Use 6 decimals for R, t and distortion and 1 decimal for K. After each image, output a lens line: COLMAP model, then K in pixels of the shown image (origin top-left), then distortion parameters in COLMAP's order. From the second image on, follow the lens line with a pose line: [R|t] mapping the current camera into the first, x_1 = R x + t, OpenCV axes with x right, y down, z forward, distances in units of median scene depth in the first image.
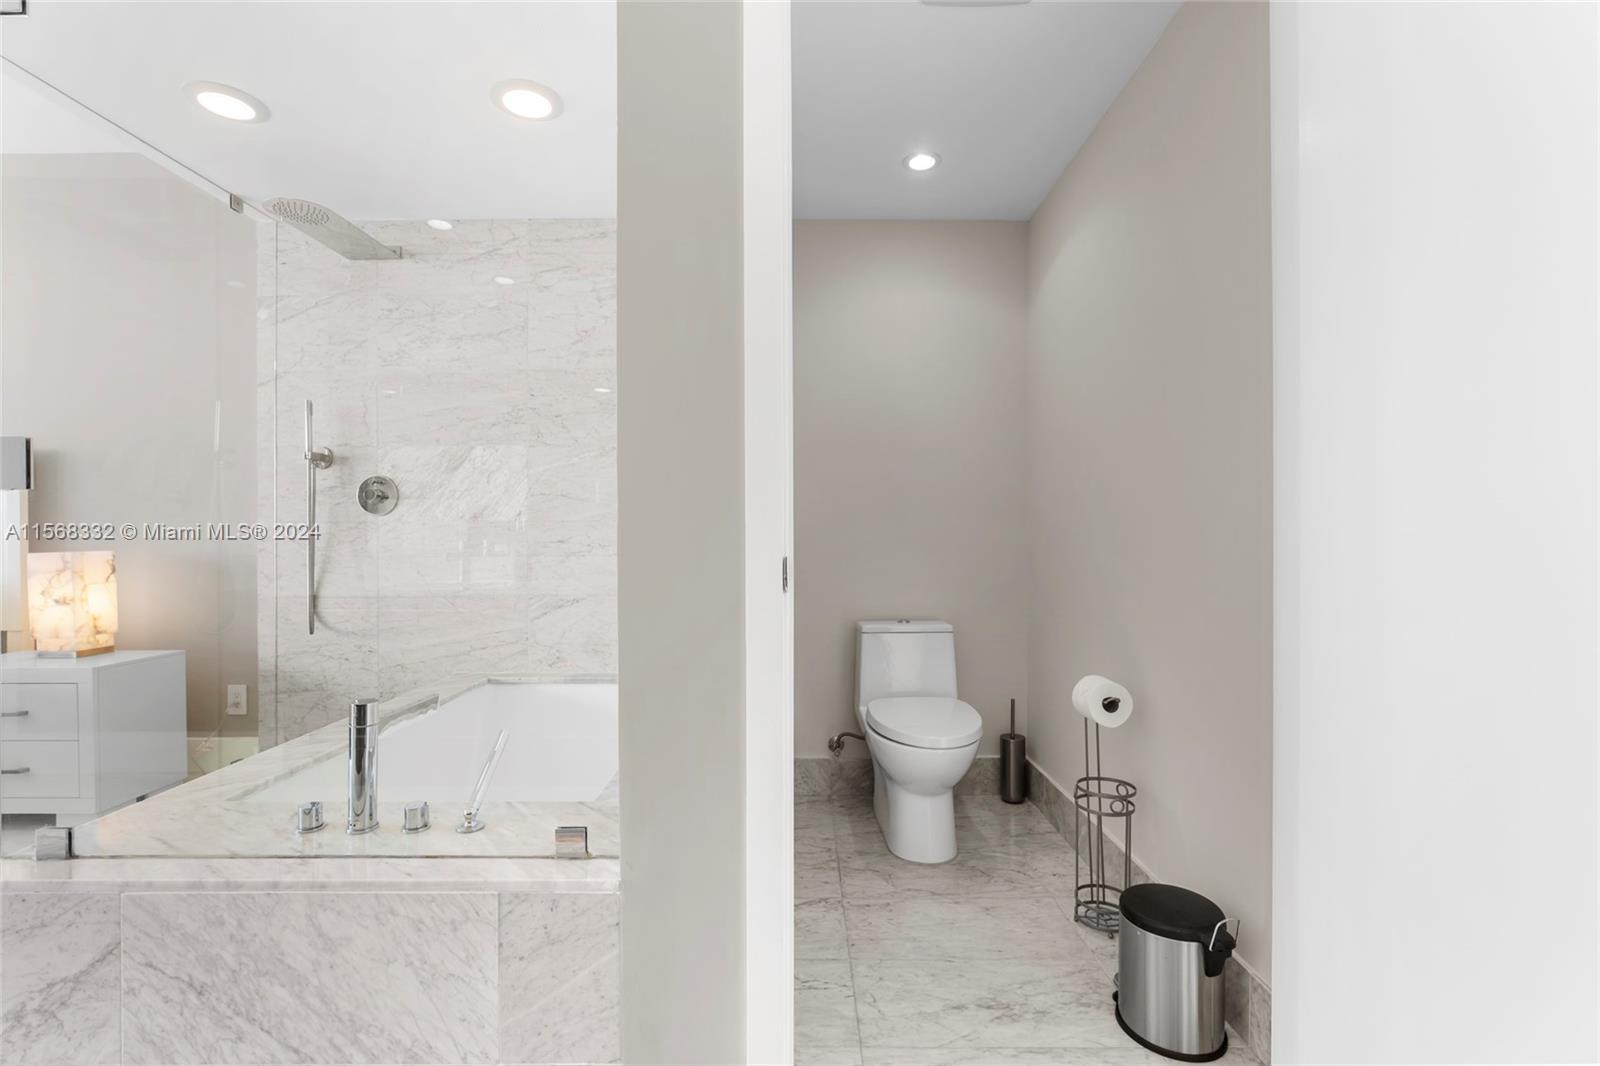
lens RADIAL K [[728.8, 0, 802.9], [0, 728.8, 527.8], [0, 0, 1]] dist [-0.012259, 0.009953]
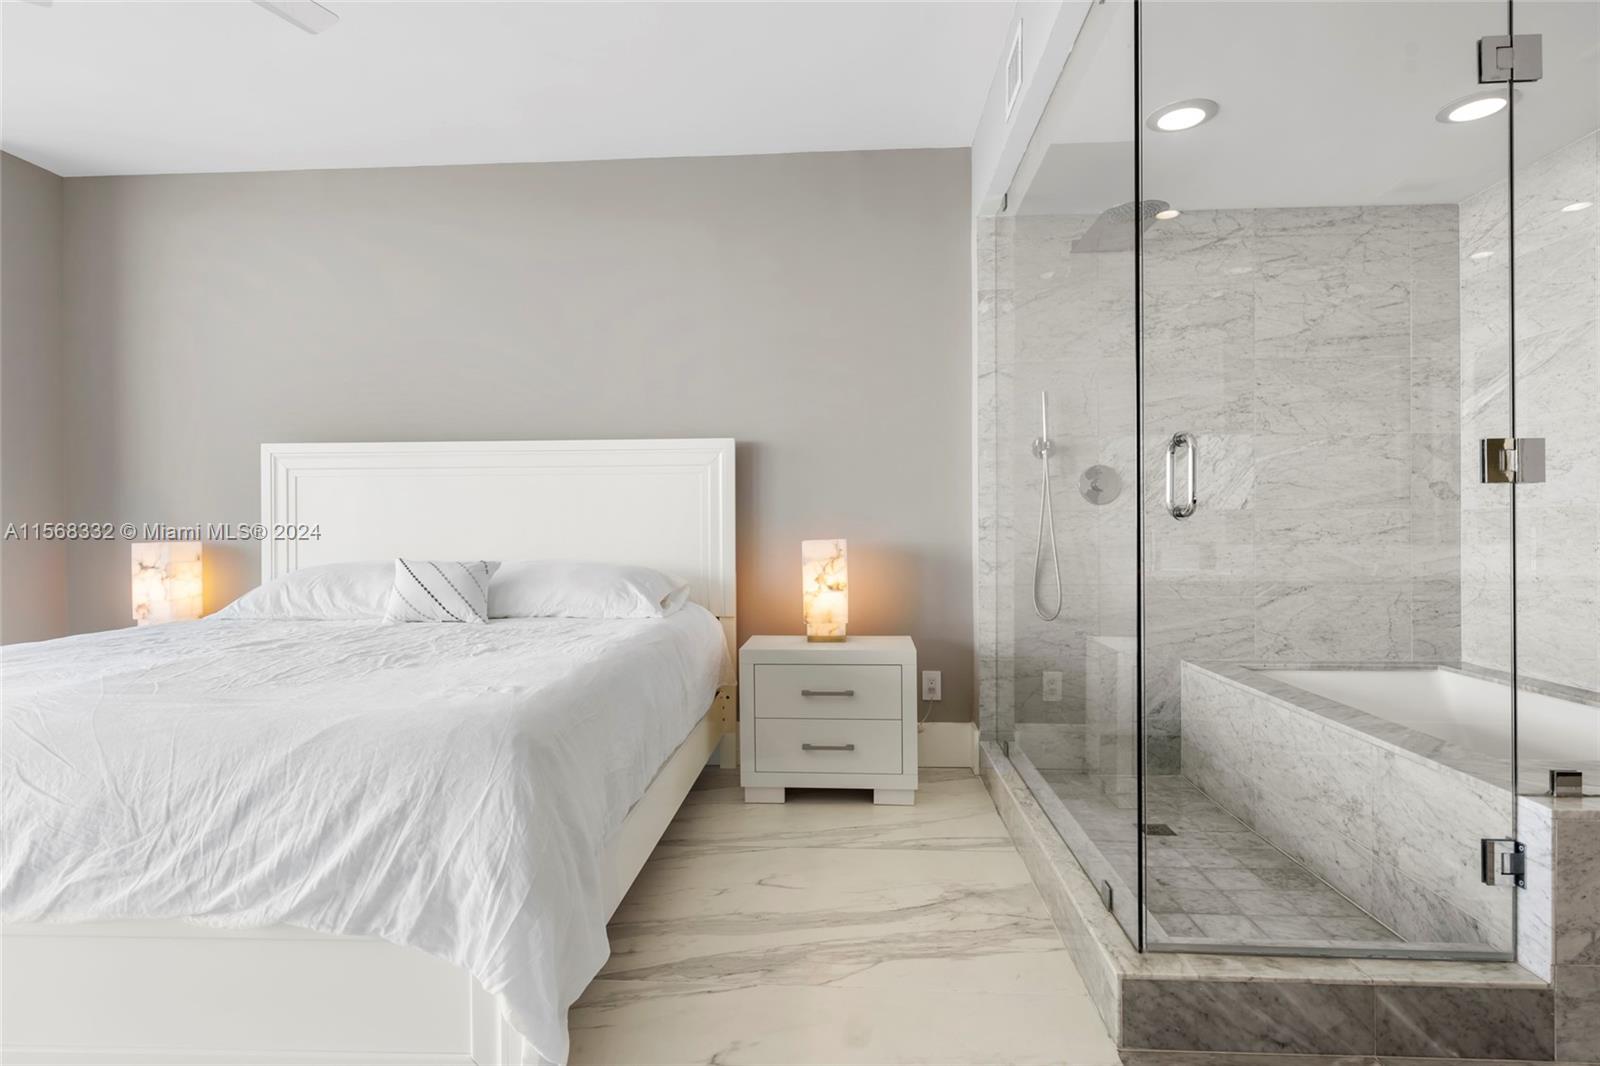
lens RADIAL K [[810.8, 0, 799.6], [0, 810.8, 524.2], [0, 0, 1]] dist [-0.001736, 0.000047]
pose [[0.998553, -0.002859, -0.053699, -0.975733], [0.002990, 0.999993, 0.002370, 0.007144], [0.053692, -0.002527, 0.998554, -0.159240]]
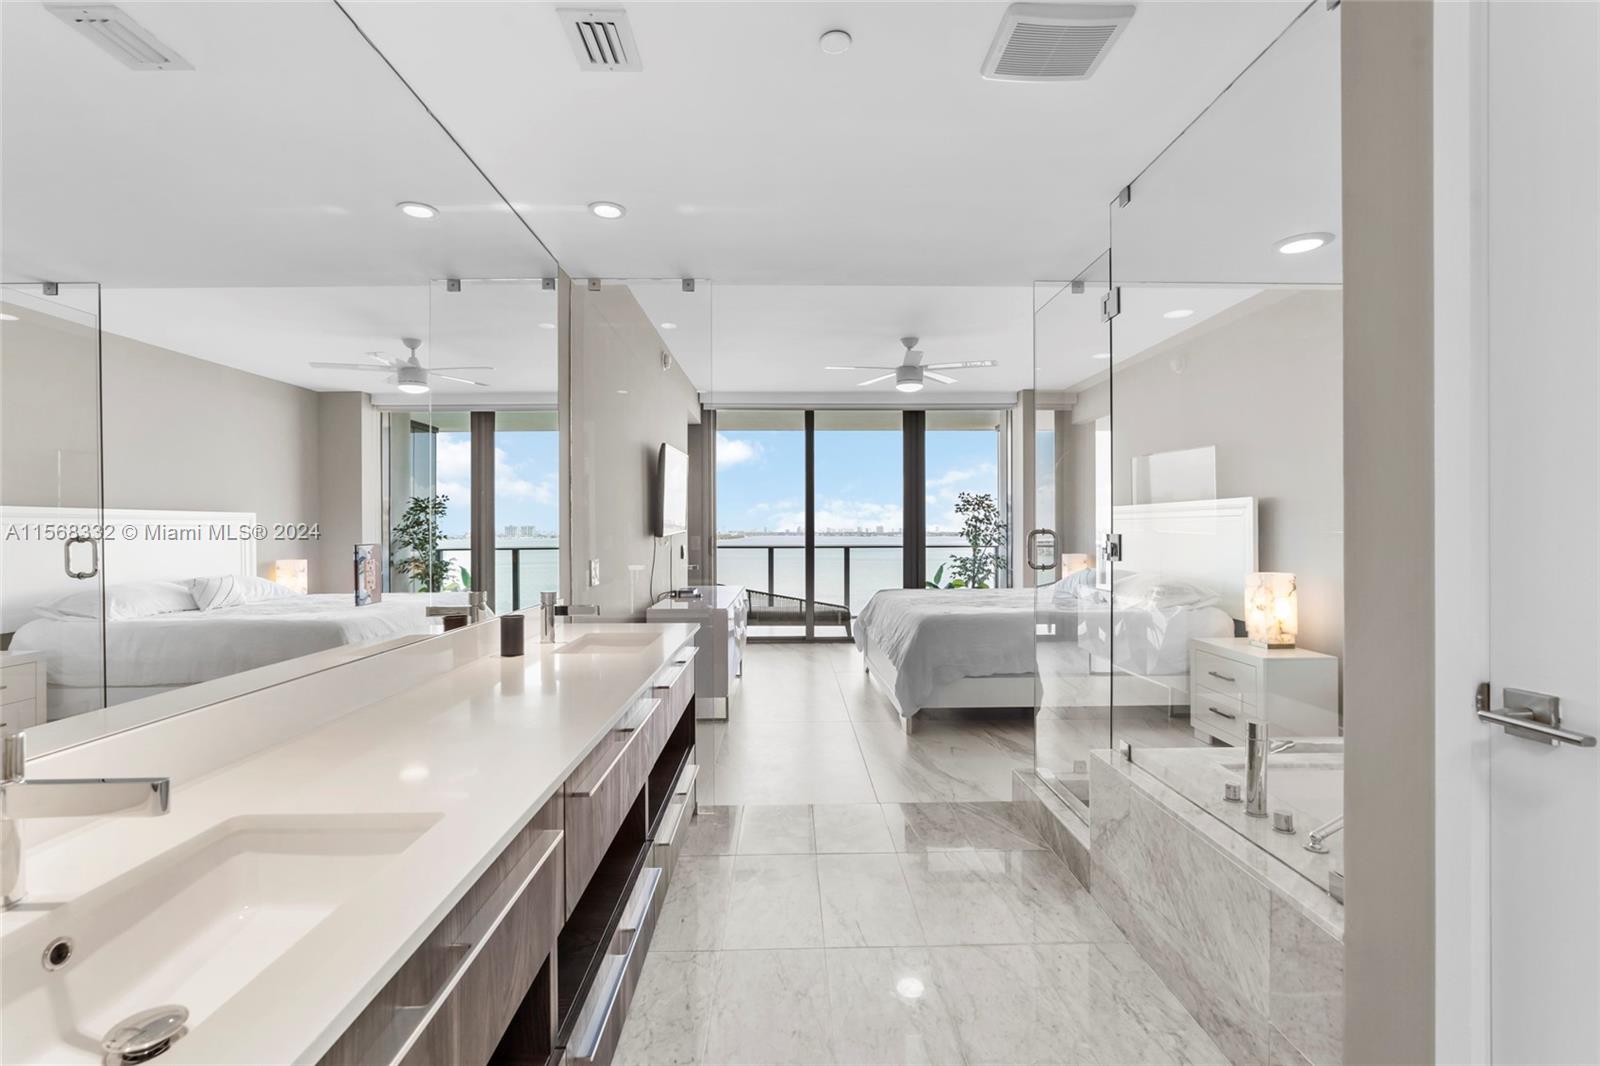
lens RADIAL K [[728.8, 0, 802.9], [0, 728.8, 527.8], [0, 0, 1]] dist [-0.012259, 0.009953]
pose [[0.034913, 0.005940, -0.999373, 0.366106], [0.009761, 0.999933, 0.006285, -0.071496], [0.999343, -0.009974, 0.034852, 0.050668]]
